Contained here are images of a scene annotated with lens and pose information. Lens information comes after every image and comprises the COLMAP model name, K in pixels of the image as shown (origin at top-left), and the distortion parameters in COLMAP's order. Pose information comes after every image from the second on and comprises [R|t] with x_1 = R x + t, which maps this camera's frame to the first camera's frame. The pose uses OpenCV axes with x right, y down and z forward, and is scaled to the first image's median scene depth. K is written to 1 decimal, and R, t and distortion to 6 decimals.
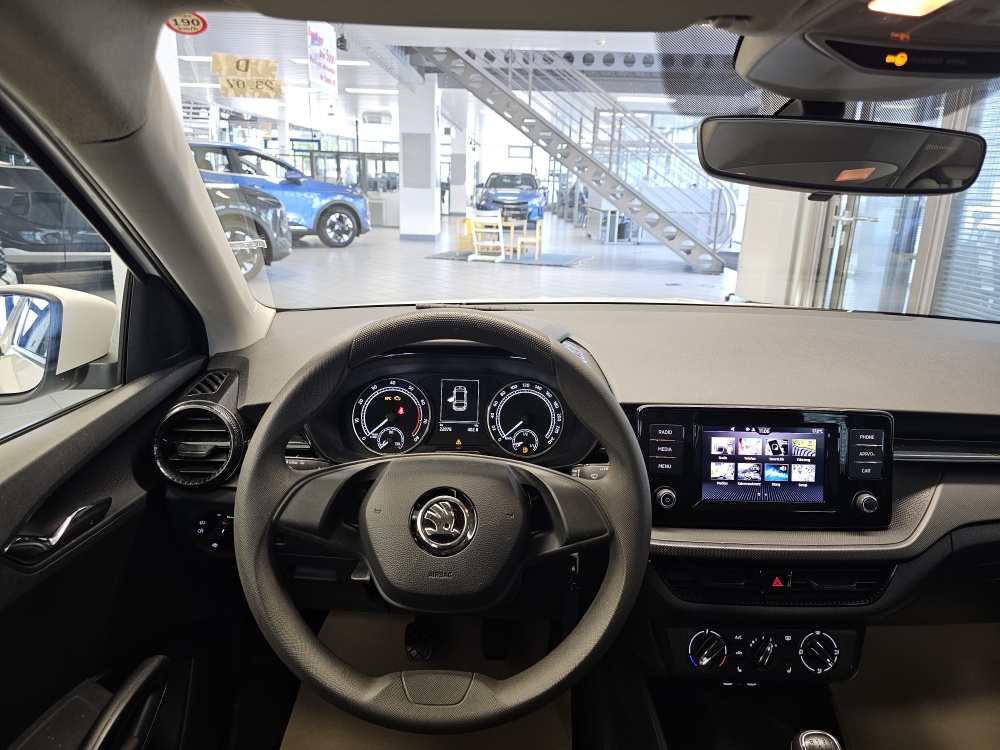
lens RADIAL K [[689.1, 0, 500.0], [0, 689.1, 375.0], [0, 0, 1]] dist [0.065607, -0.056360]
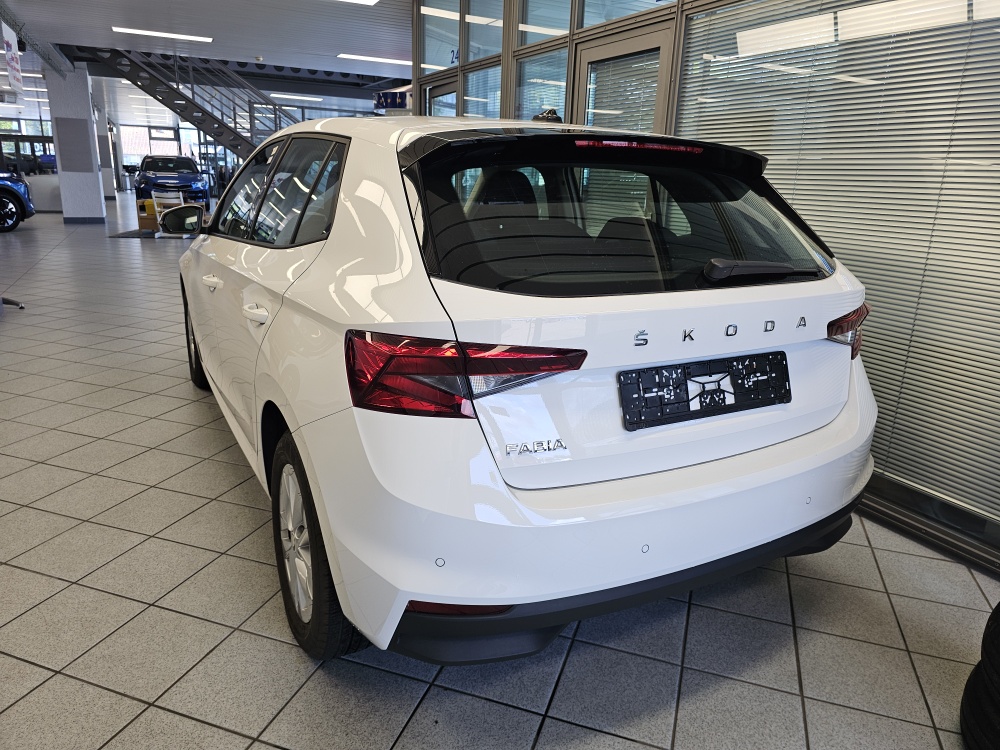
lens RADIAL K [[689.1, 0, 500.0], [0, 689.1, 375.0], [0, 0, 1]] dist [0.065607, -0.056360]
pose [[0.889353, -0.128986, 0.438651, -0.060885], [0.119660, 0.991606, 0.048975, 0.051501], [-0.441286, 0.008933, 0.897322, -0.202769]]
